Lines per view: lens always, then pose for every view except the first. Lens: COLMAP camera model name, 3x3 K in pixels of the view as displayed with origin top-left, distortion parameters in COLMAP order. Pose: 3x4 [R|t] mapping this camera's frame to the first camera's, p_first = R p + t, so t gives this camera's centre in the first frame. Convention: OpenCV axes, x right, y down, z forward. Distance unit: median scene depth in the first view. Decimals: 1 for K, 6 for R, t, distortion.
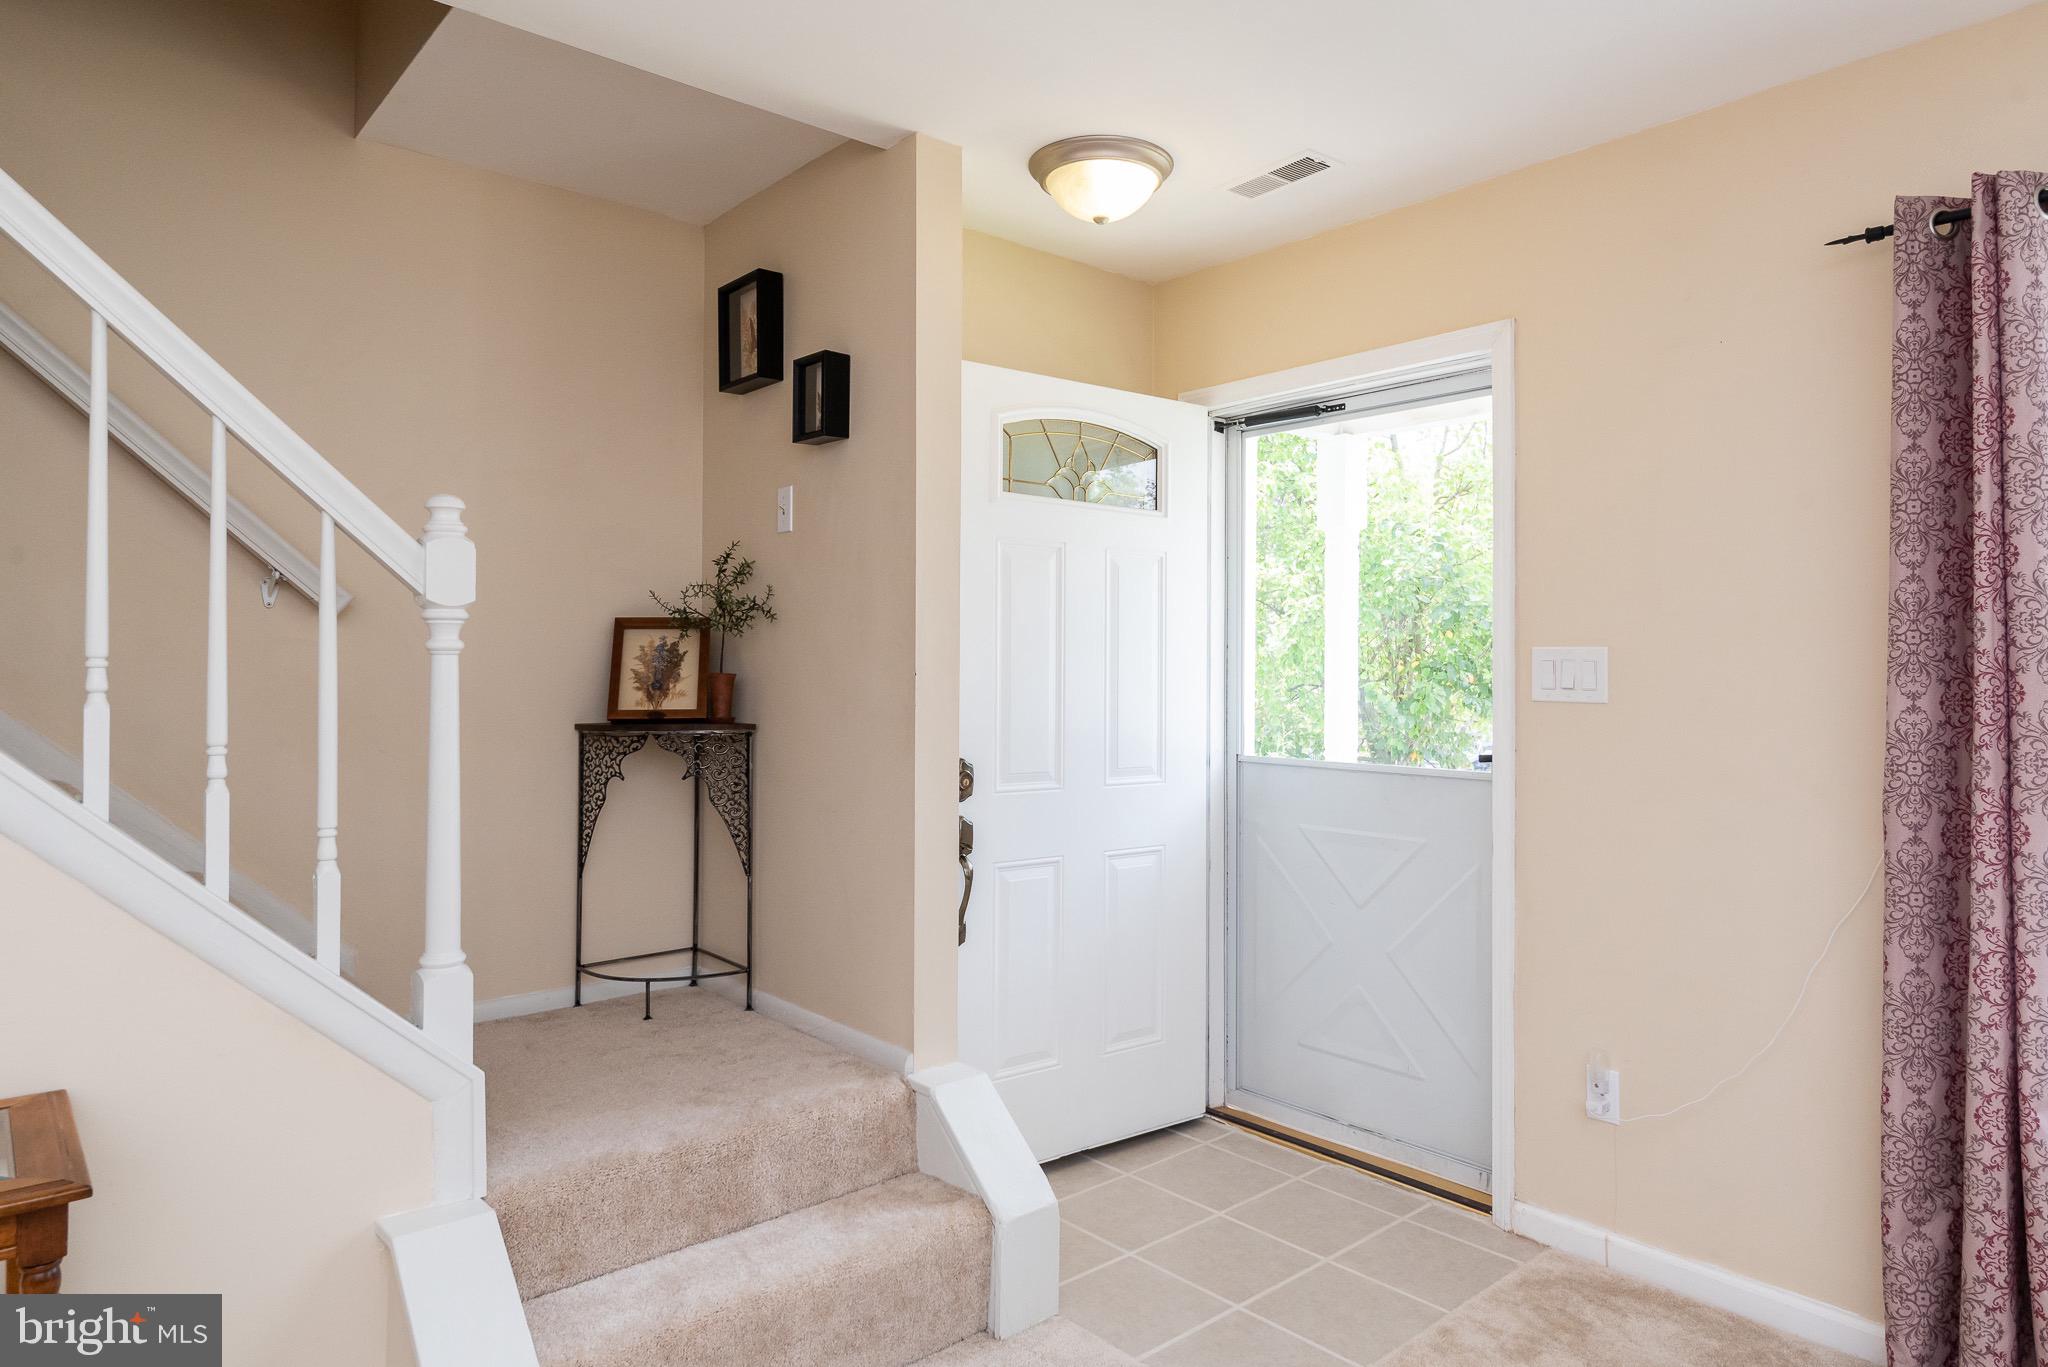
lens RADIAL K [[1228.4, 0, 1027.4], [0, 1228.4, 651.0], [0, 0, 1]] dist [0.043550, 0.000131]
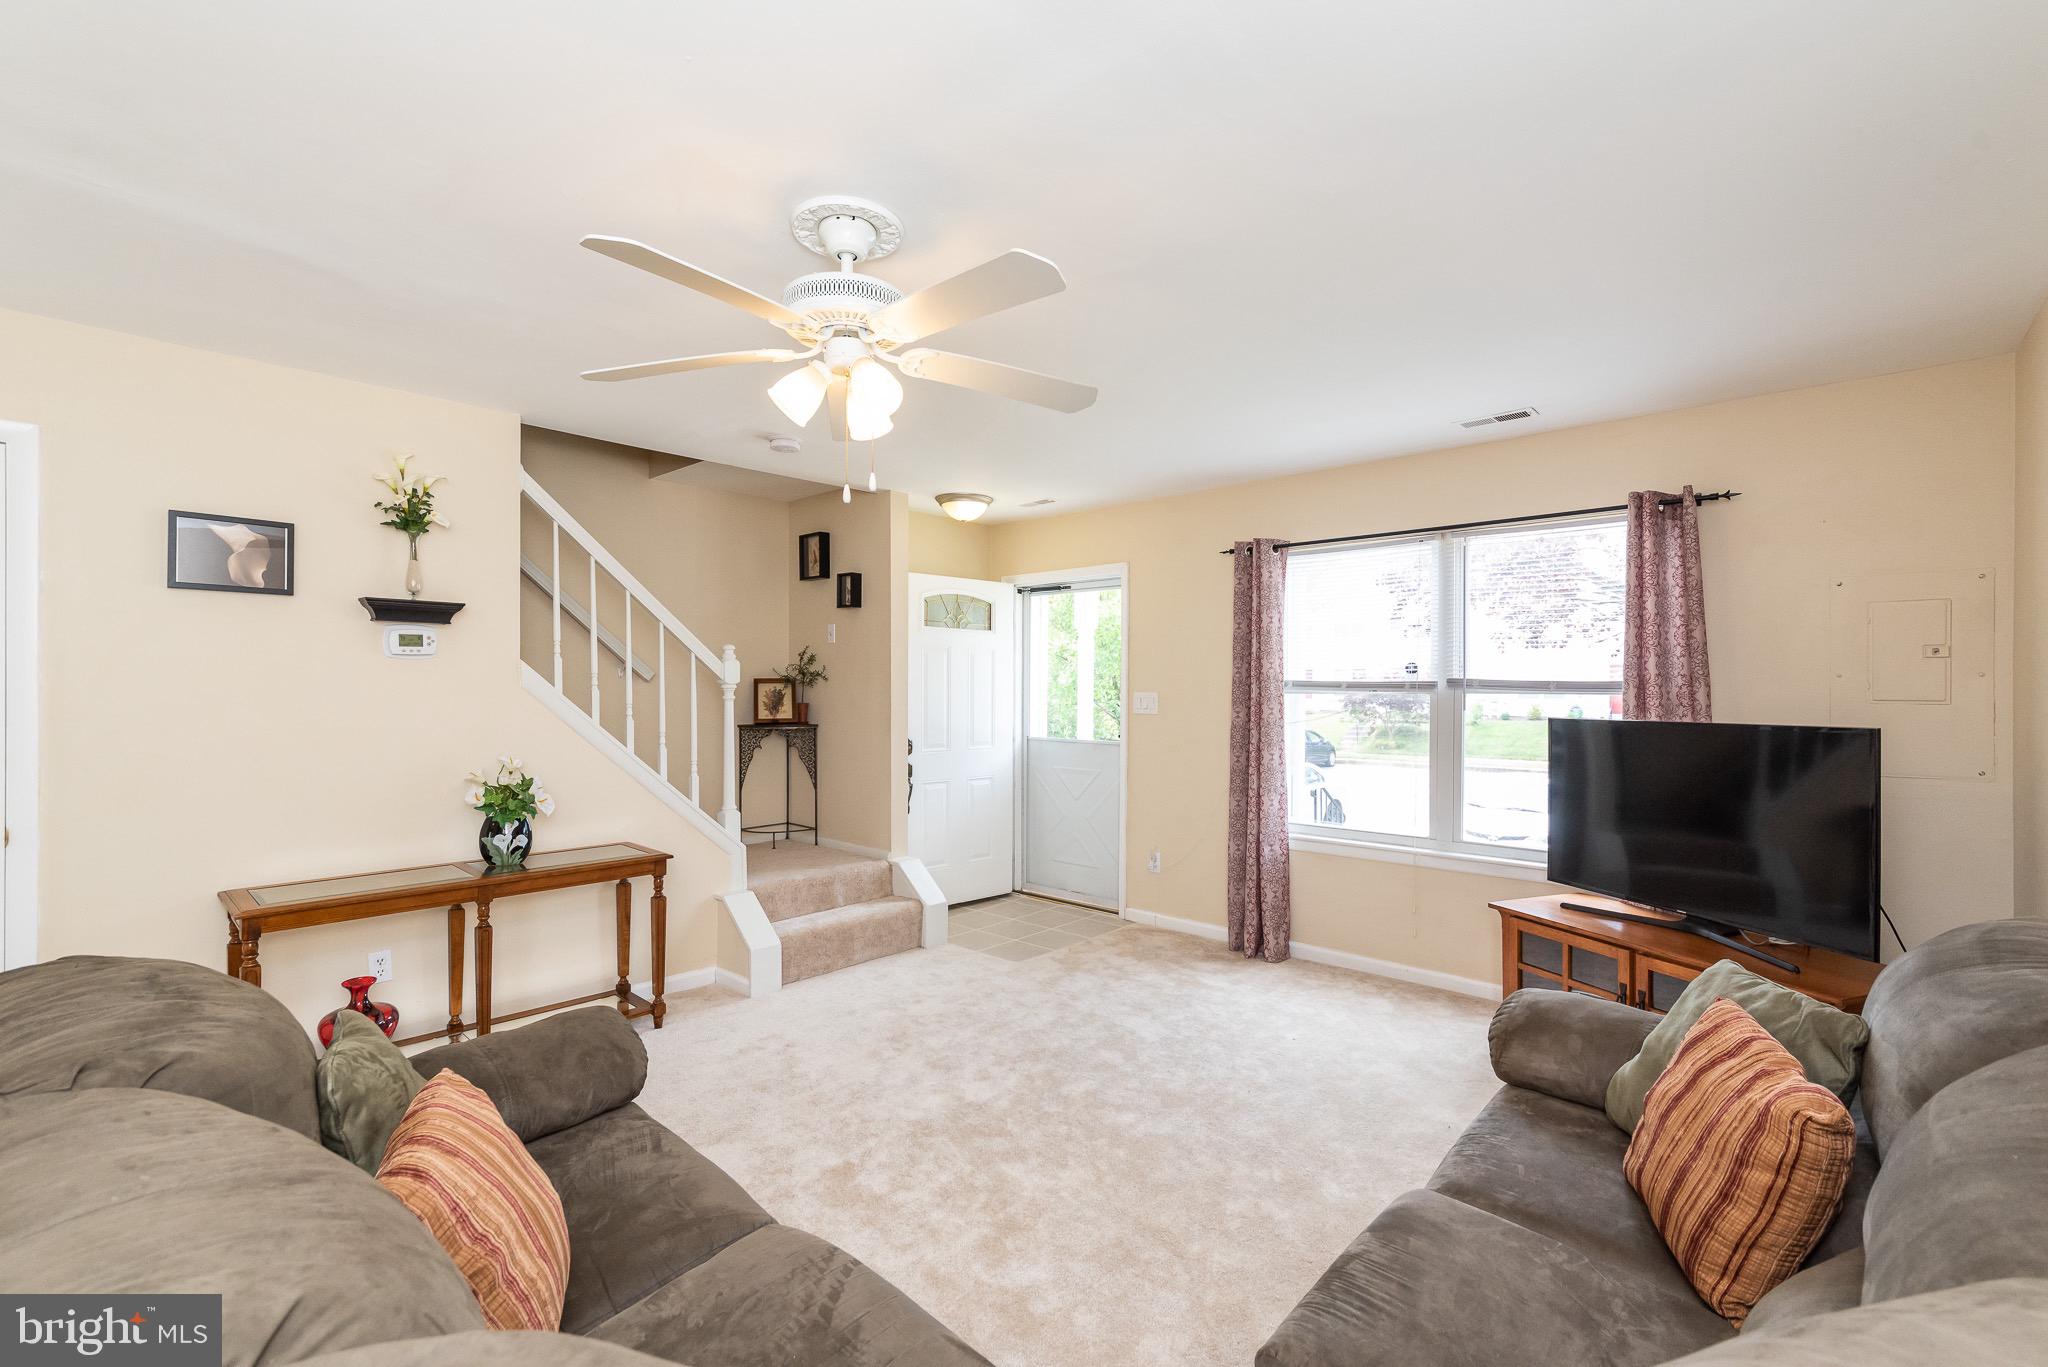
lens RADIAL K [[889.1, 0, 1024.0], [0, 889.1, 683.5], [0, 0, 1]] dist [0.000645, 0.000131]
pose [[0.994527, -0.002206, 0.104459, -0.007880], [0.000338, 0.999840, 0.017901, -0.049792], [-0.104482, -0.017768, 0.994368, -0.737765]]
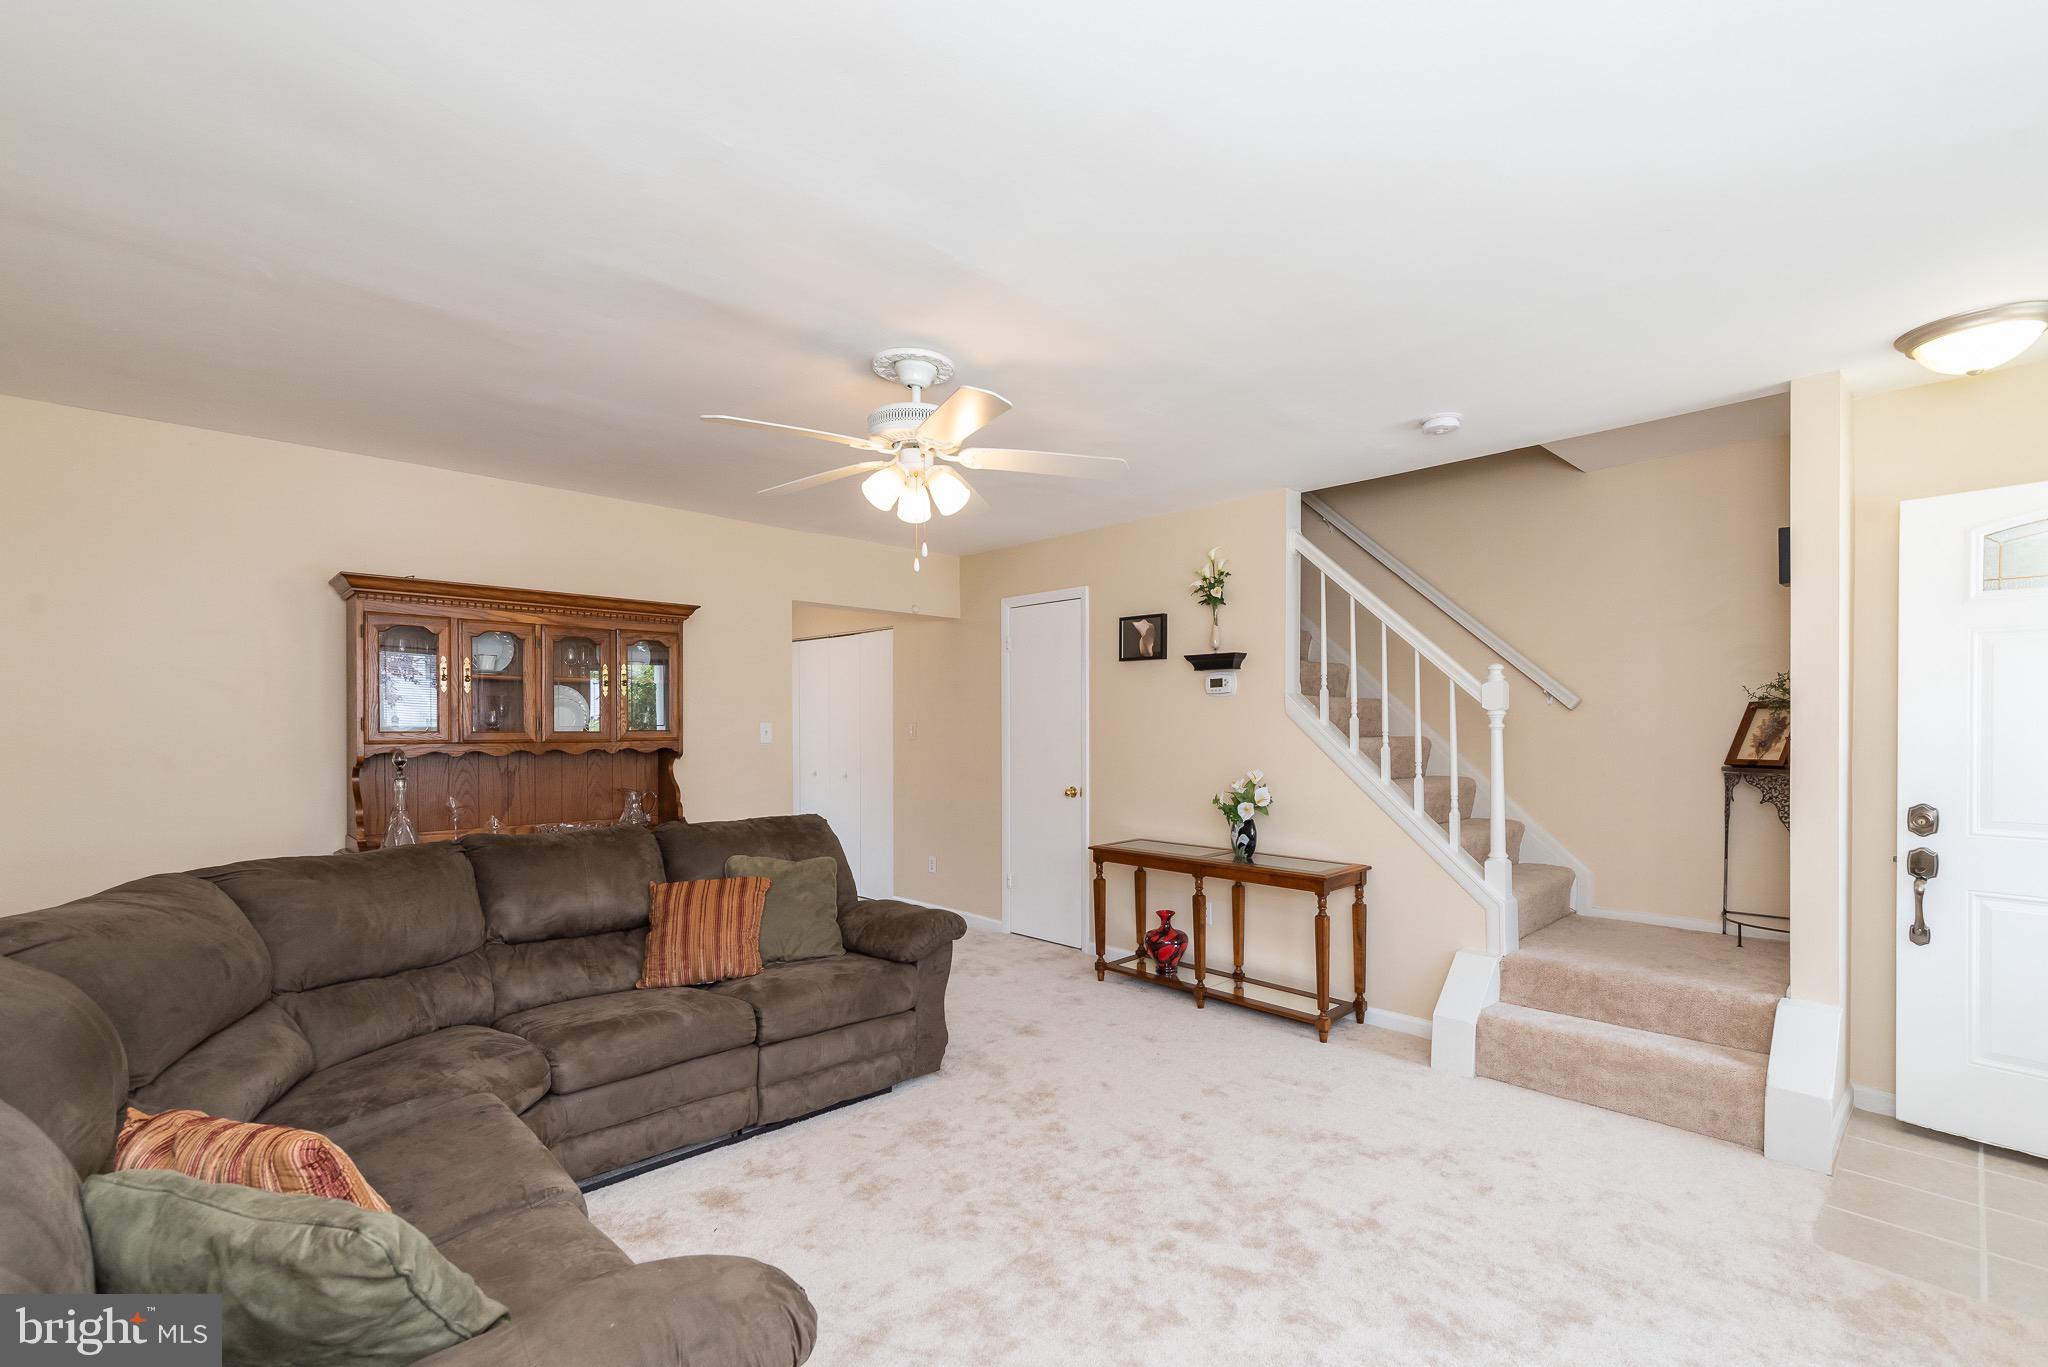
lens RADIAL K [[896.6, 0, 1027.6], [0, 896.6, 728.5], [0, 0, 1]] dist [0.000387, 0.000056]
pose [[0.051800, -0.003235, -0.998652, 0.829426], [0.022096, 0.999754, -0.002092, -0.011238], [0.998413, -0.021958, 0.051859, 0.000467]]
